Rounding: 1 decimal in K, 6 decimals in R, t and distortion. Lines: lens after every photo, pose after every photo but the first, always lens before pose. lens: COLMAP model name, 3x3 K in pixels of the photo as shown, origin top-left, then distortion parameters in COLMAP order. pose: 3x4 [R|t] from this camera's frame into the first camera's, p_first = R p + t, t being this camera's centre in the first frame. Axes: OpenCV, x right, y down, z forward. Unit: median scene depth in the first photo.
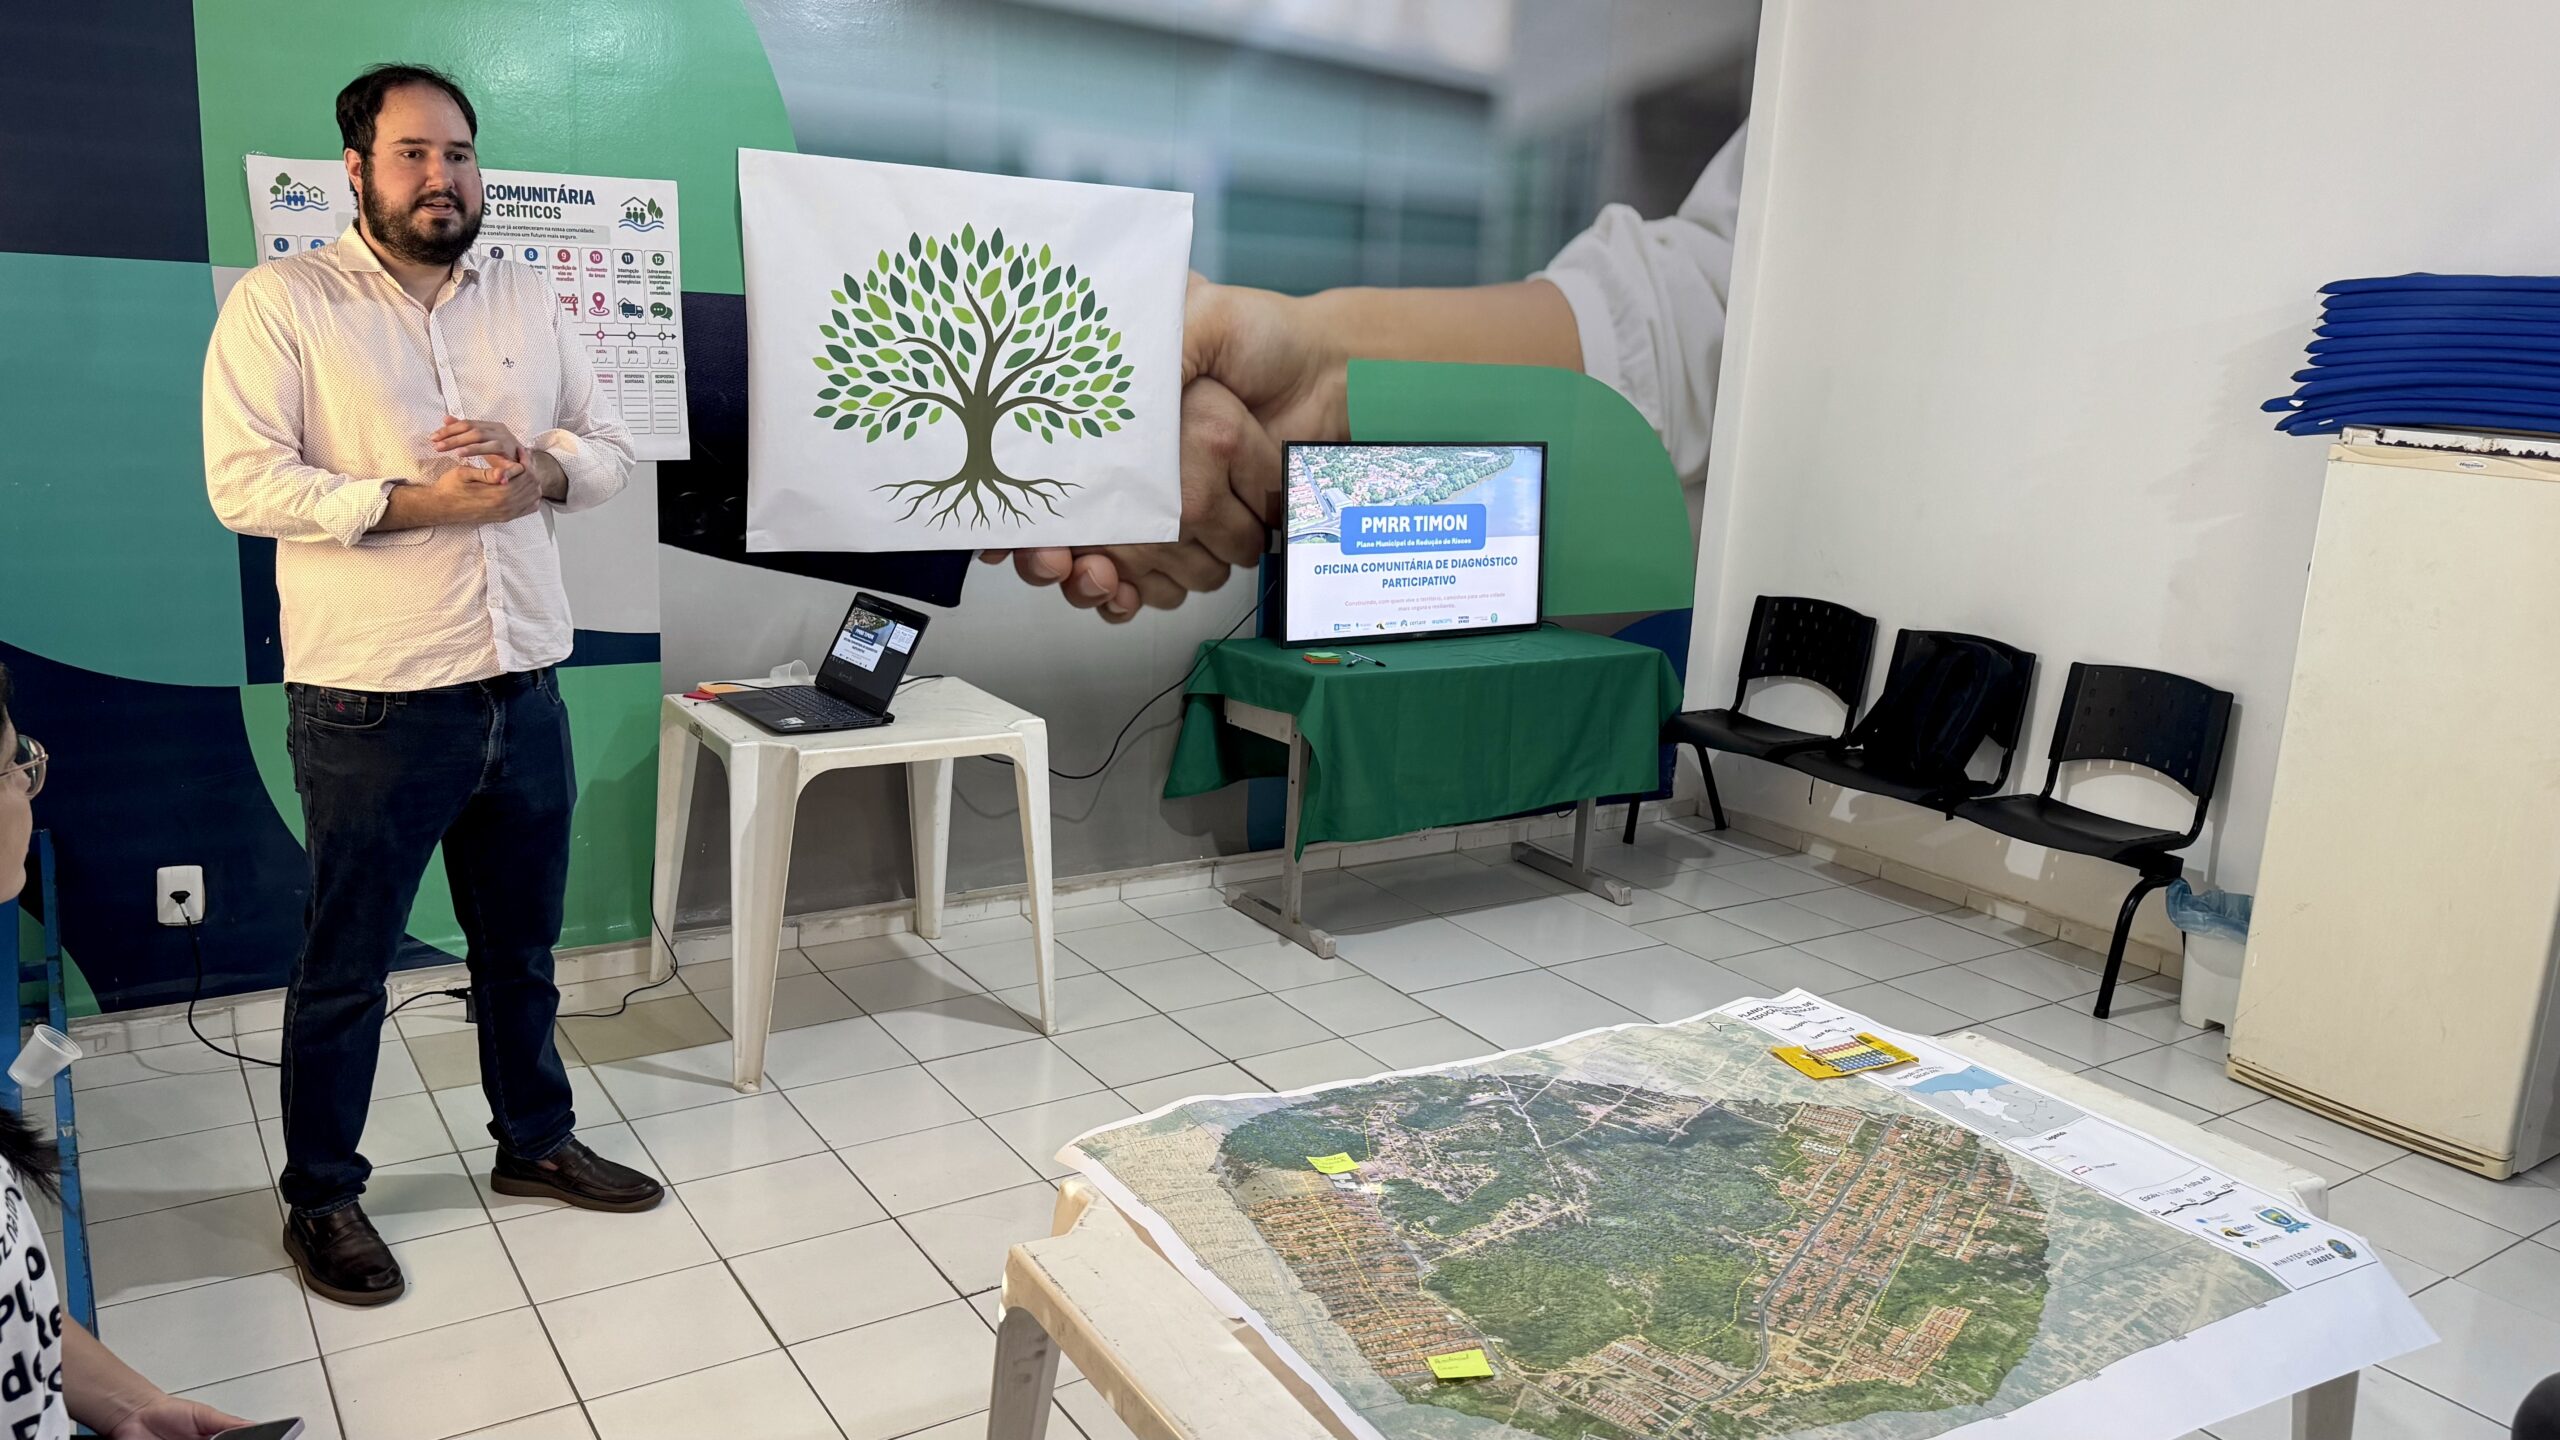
lens RADIAL K [[1793.3, 0, 1283.6], [0, 1793.3, 716.4], [0, 0, 1]] dist [0.030432, -0.023430]
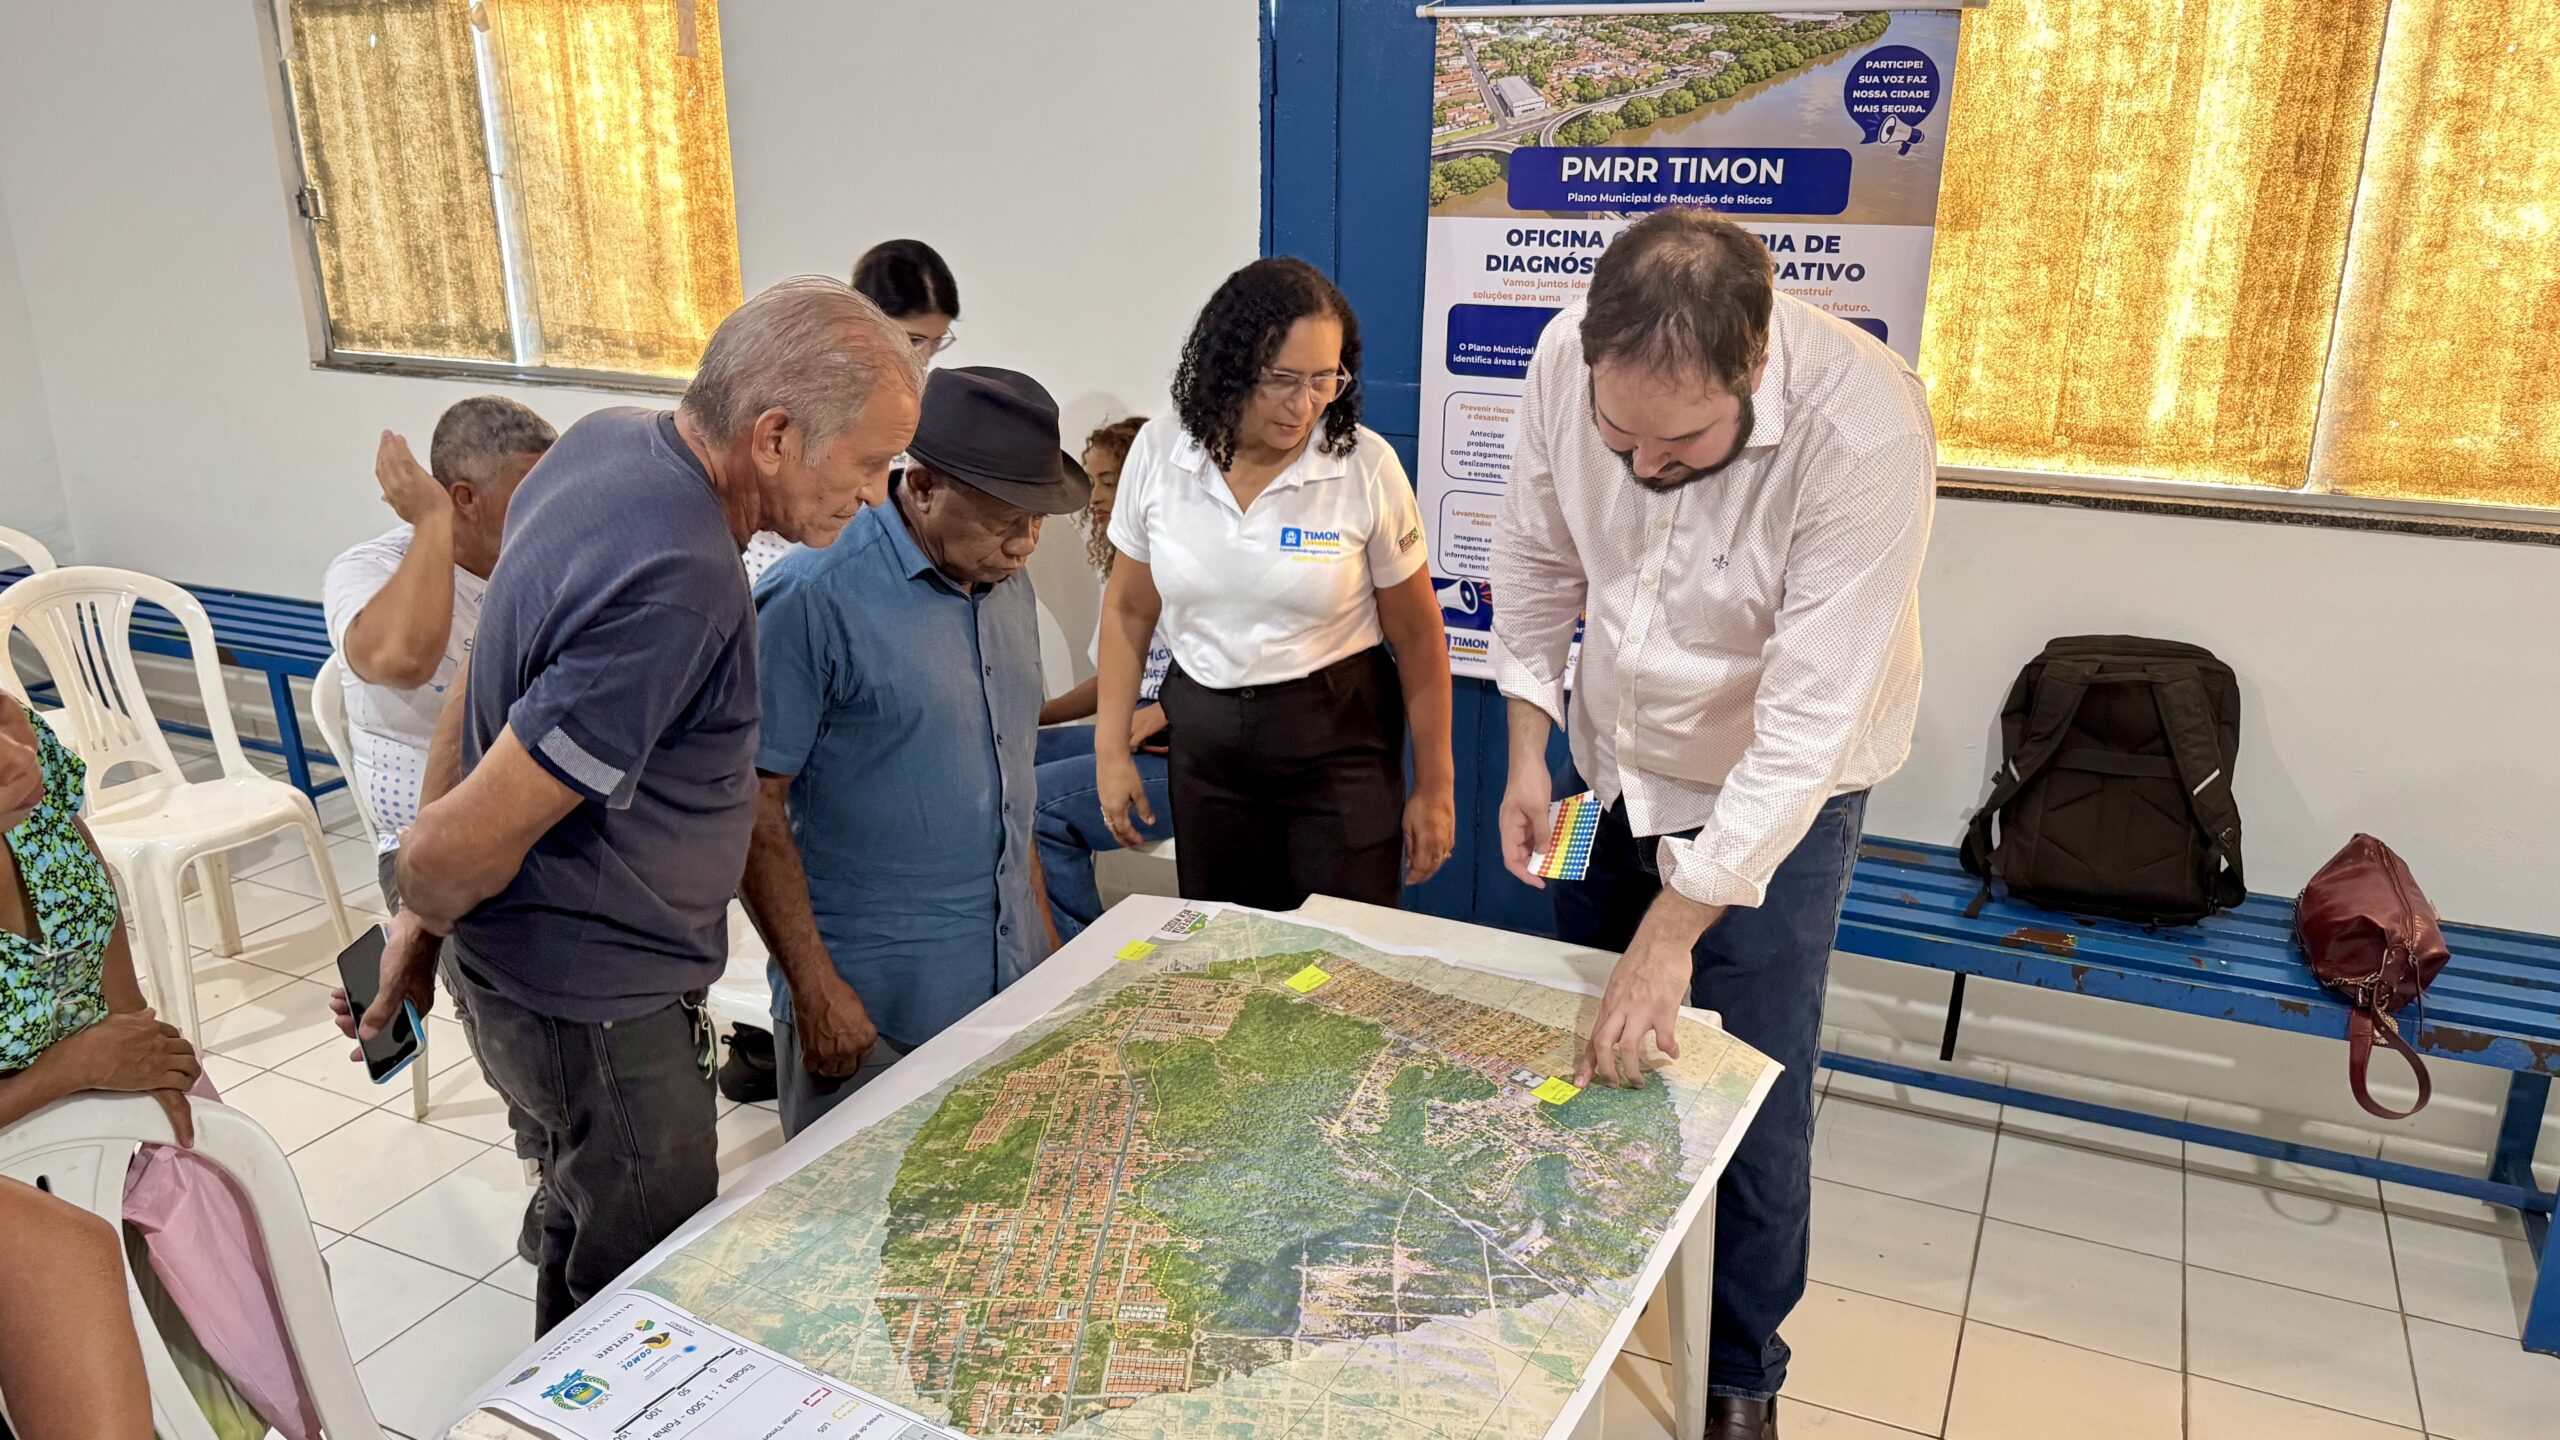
lens RADIAL K [[1793.3, 0, 1284.9], [0, 1793.3, 718.7], [0, 0, 1]] dist [0.030432, -0.023430]
pose [[-0.865471, 0.088641, -0.493055, 0.439472], [-0.171774, 0.872044, 0.458293, -0.258470], [0.470589, 0.481333, -0.739503, 1.071730]]
